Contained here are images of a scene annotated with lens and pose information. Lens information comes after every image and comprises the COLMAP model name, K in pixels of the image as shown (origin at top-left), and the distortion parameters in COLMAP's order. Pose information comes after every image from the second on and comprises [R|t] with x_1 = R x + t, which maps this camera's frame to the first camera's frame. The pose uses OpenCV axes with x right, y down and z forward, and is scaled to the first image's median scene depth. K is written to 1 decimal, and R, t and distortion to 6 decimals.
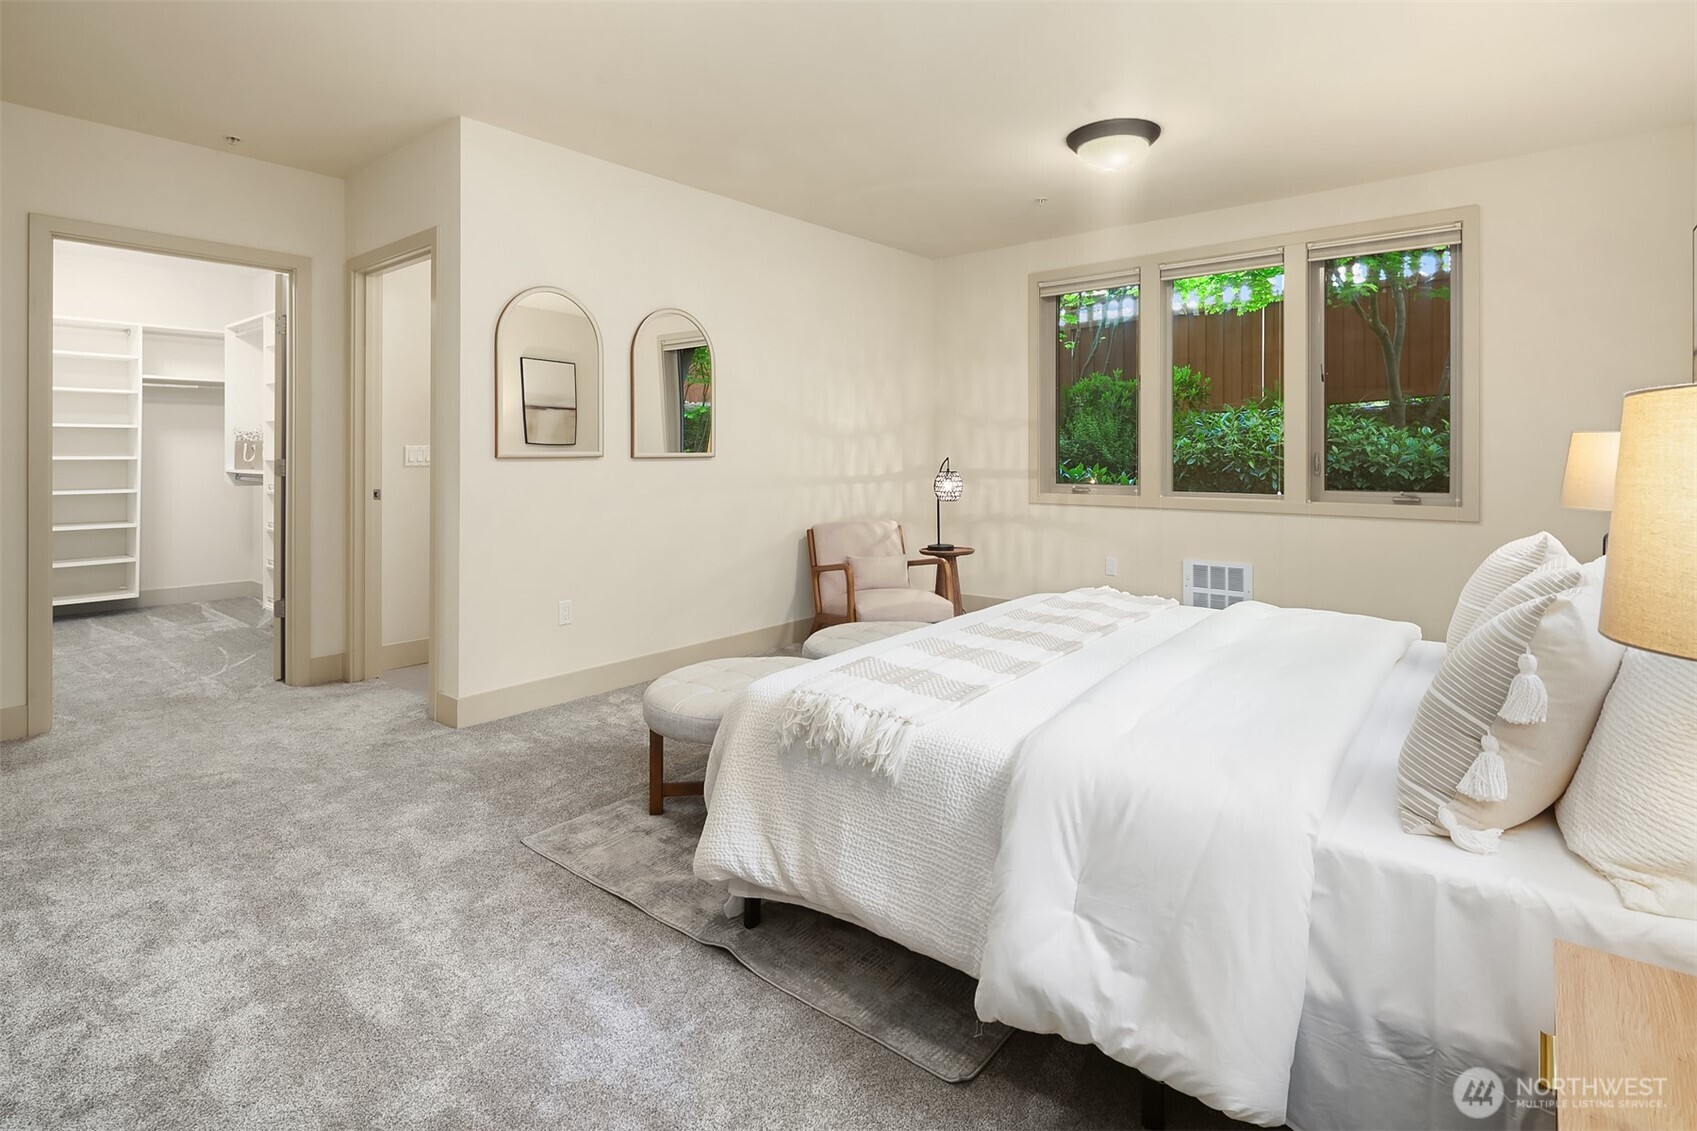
lens RADIAL K [[834.0, 0, 844.3], [0, 834.0, 455.1], [0, 0, 1]] dist [-0.000840, -0.000171]
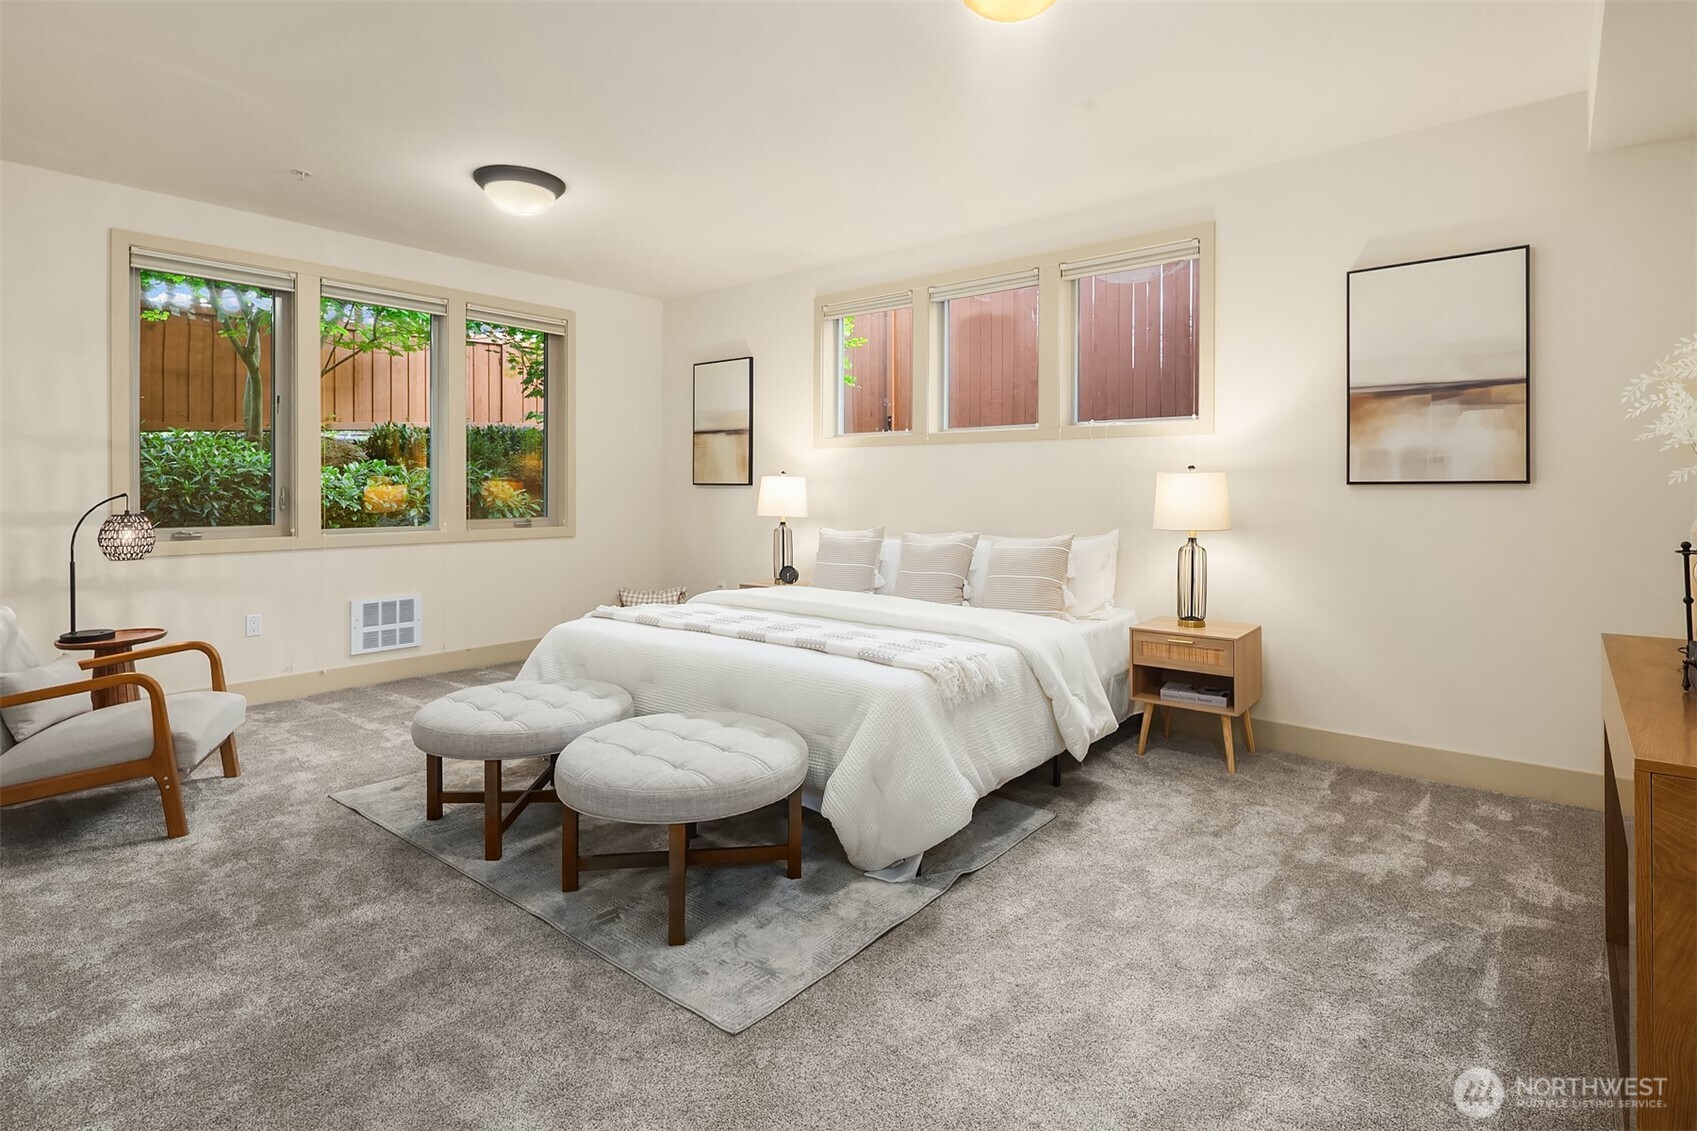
lens RADIAL K [[839.4, 0, 846.1], [0, 839.4, 488.0], [0, 0, 1]] dist [-0.001620, -0.000357]
pose [[-0.003892, -0.000237, 0.999992, -0.555048], [0.001221, 0.999999, 0.000242, -0.001043], [-0.999992, 0.001222, -0.003891, 0.458156]]
